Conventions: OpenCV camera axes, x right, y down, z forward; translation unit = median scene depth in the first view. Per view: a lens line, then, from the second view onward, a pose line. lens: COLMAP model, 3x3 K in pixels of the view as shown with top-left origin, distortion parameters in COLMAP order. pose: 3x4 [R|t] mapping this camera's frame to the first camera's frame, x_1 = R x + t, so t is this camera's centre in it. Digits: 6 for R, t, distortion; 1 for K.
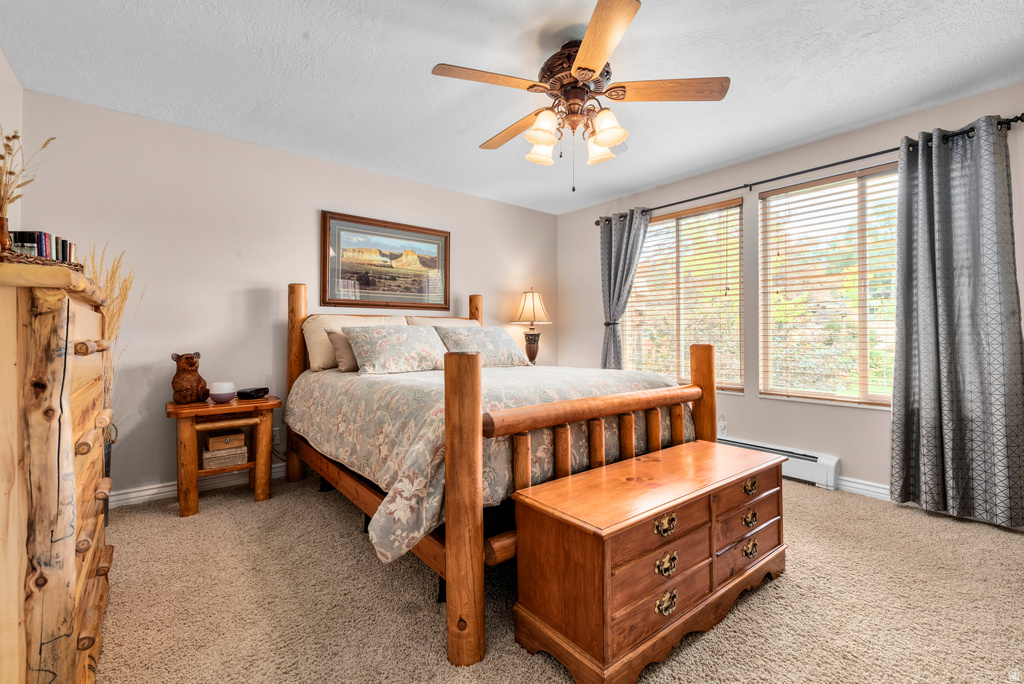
lens RADIAL K [[449.4, 0, 512.0], [0, 449.4, 342.0], [0, 0, 1]] dist [0.000270, -0.000222]
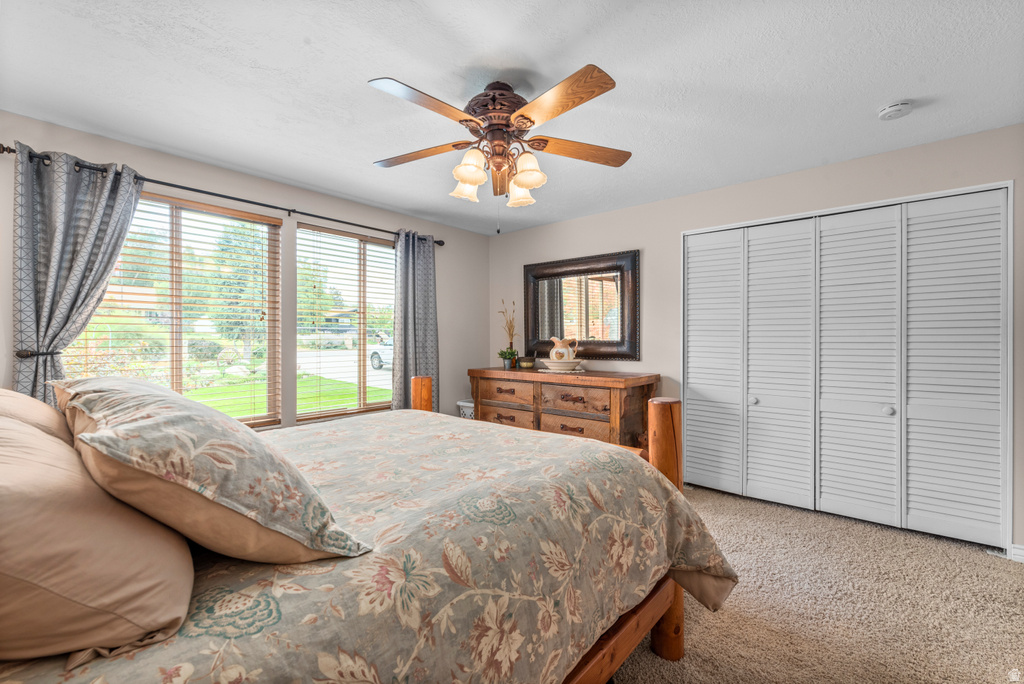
lens RADIAL K [[449.4, 0, 512.0], [0, 449.4, 342.0], [0, 0, 1]] dist [0.000270, -0.000222]
pose [[-0.166791, -0.003444, 0.985986, -0.450520], [0.011047, 0.999925, 0.005361, -0.057935], [-0.985930, 0.011786, -0.166740, 0.617909]]
